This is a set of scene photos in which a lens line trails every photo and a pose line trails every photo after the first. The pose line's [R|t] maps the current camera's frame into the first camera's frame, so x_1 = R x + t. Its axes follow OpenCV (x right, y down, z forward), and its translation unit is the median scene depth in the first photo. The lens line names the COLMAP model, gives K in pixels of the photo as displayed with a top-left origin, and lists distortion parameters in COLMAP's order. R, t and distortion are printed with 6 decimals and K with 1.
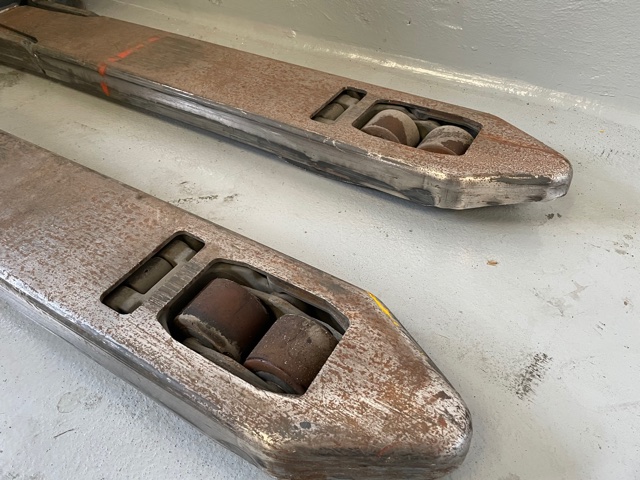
lens RADIAL K [[484.6, 0, 320.0], [0, 484.6, 237.2], [0, 0, 1]] dist [0.075021, -0.084141]
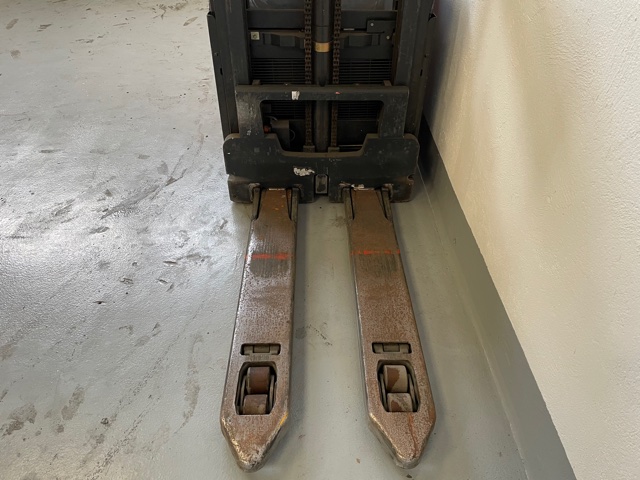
lens RADIAL K [[484.6, 0, 320.0], [0, 484.6, 237.2], [0, 0, 1]] dist [0.075021, -0.084141]
pose [[0.530449, 0.559481, -0.636871, 0.966898], [-0.600403, 0.778320, 0.183667, -0.879037], [0.598448, 0.284954, 0.748773, -0.827186]]
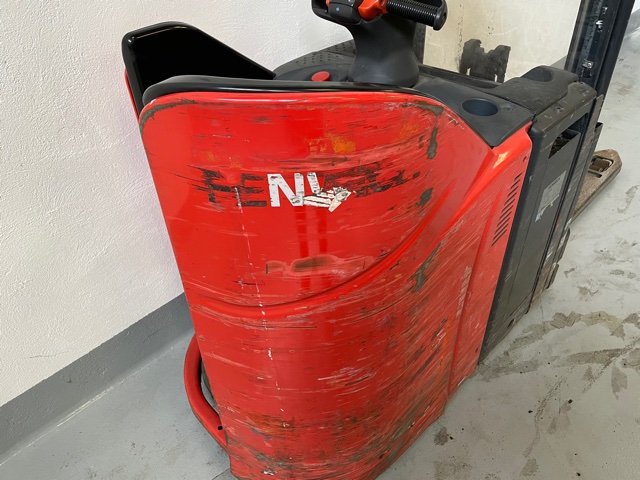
lens RADIAL K [[484.6, 0, 320.0], [0, 484.6, 237.2], [0, 0, 1]] dist [0.075021, -0.084141]
pose [[0.231167, -0.588975, 0.774384, -3.915022], [0.704805, 0.650062, 0.284023, -2.150559], [-0.670680, 0.480133, 0.565385, 0.236476]]
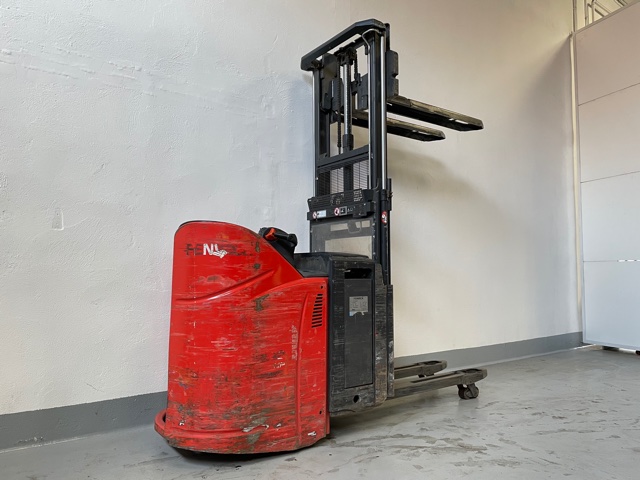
lens RADIAL K [[484.6, 0, 320.0], [0, 484.6, 237.2], [0, 0, 1]] dist [0.075021, -0.084141]
pose [[0.376372, 0.083125, 0.922732, -6.043764], [0.635159, 0.701919, -0.322308, -0.374753], [-0.674475, 0.707389, 0.211385, -0.539956]]
